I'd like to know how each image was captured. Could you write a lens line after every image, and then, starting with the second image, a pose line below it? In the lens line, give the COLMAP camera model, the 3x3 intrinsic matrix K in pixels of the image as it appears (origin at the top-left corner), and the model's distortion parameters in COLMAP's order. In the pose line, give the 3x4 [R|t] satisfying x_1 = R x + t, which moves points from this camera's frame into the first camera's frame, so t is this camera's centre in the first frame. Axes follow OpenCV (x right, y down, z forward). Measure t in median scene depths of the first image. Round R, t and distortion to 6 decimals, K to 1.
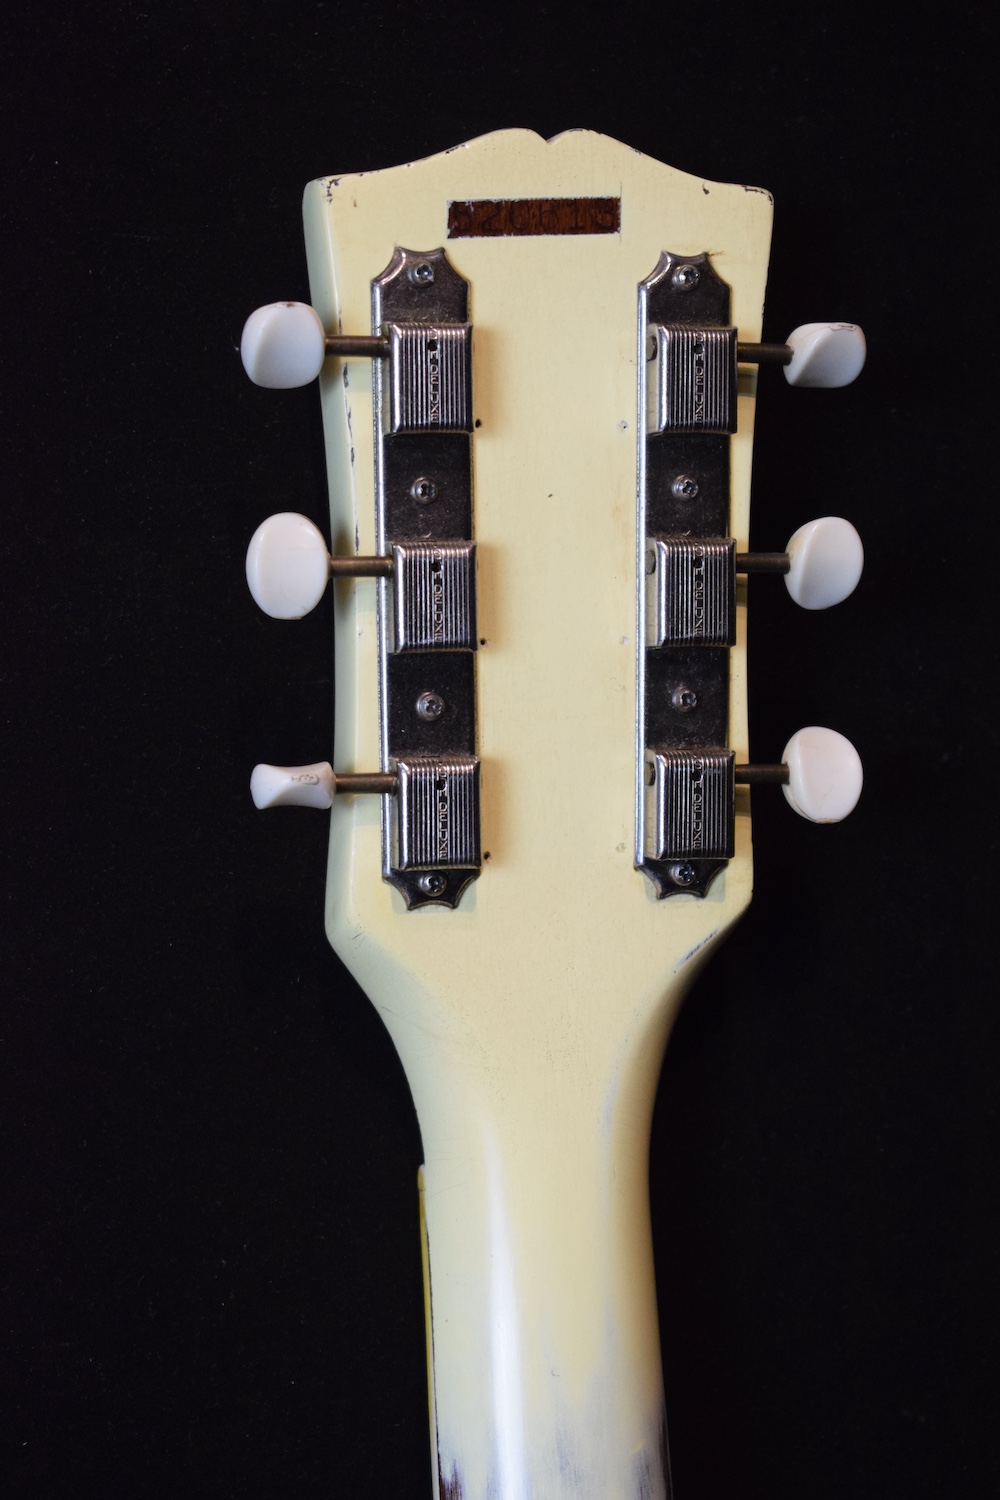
lens RADIAL K [[3063.9, 0, 488.4], [0, 3063.9, 749.5], [0, 0, 1]] dist [0.052559, 0.000000]
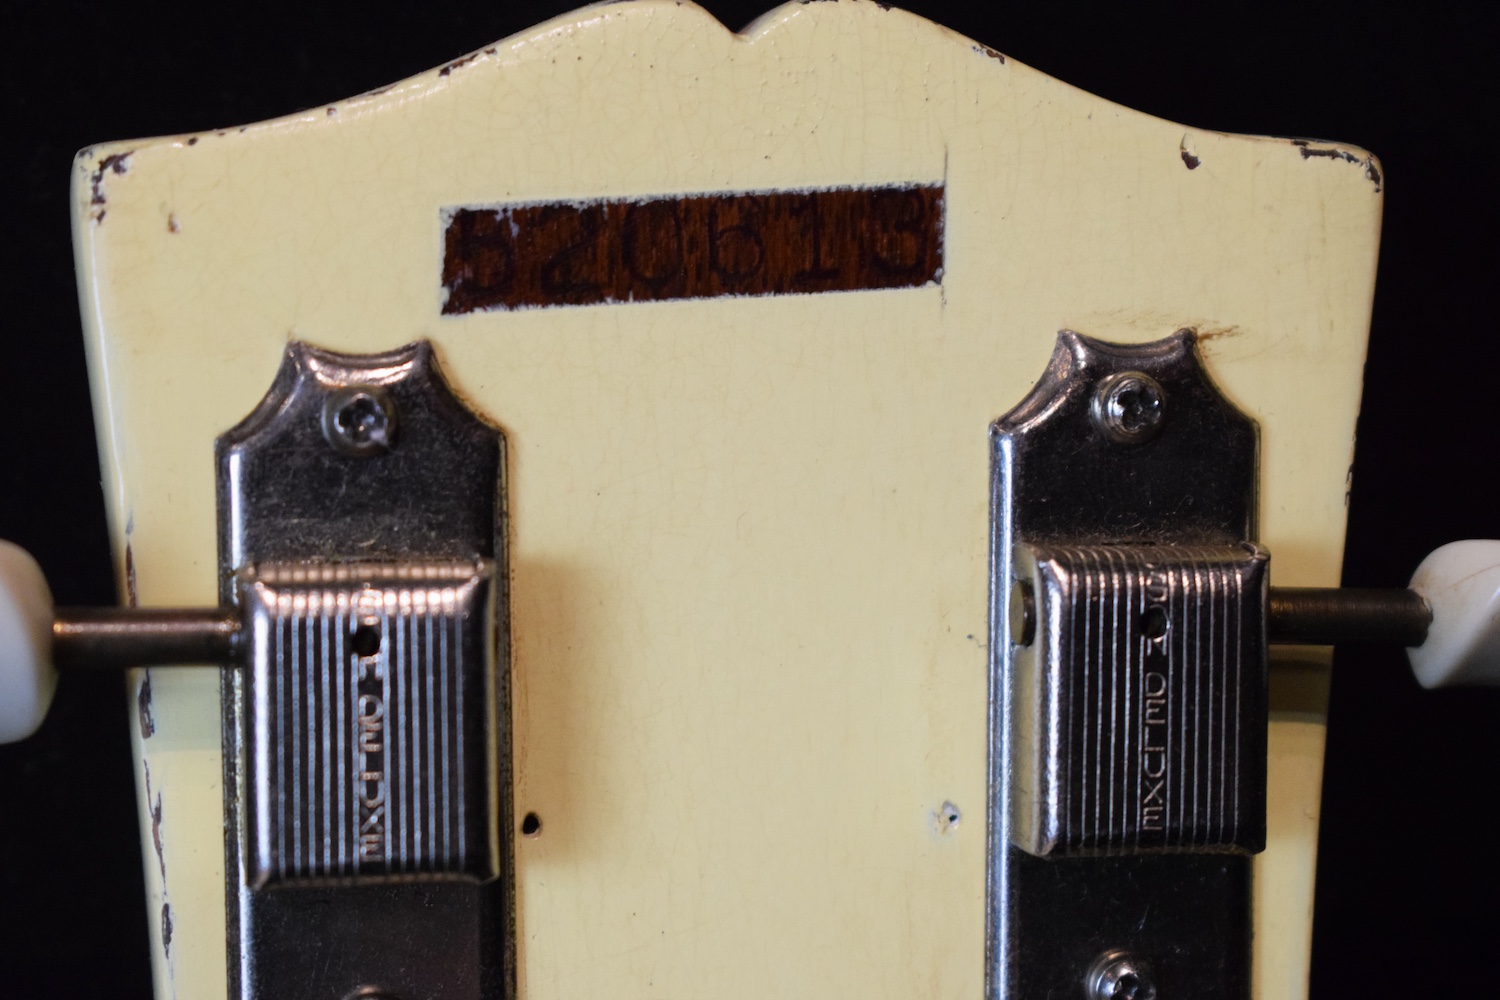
lens RADIAL K [[3401.8, 0, 759.6], [0, 3401.8, 503.5], [0, 0, 1]] dist [0.071227, 0.000000]
pose [[0.992803, 0.010701, -0.119277, 0.069840], [-0.008854, 0.999833, 0.015997, -0.149630], [0.119428, -0.014826, 0.992732, 0.605643]]
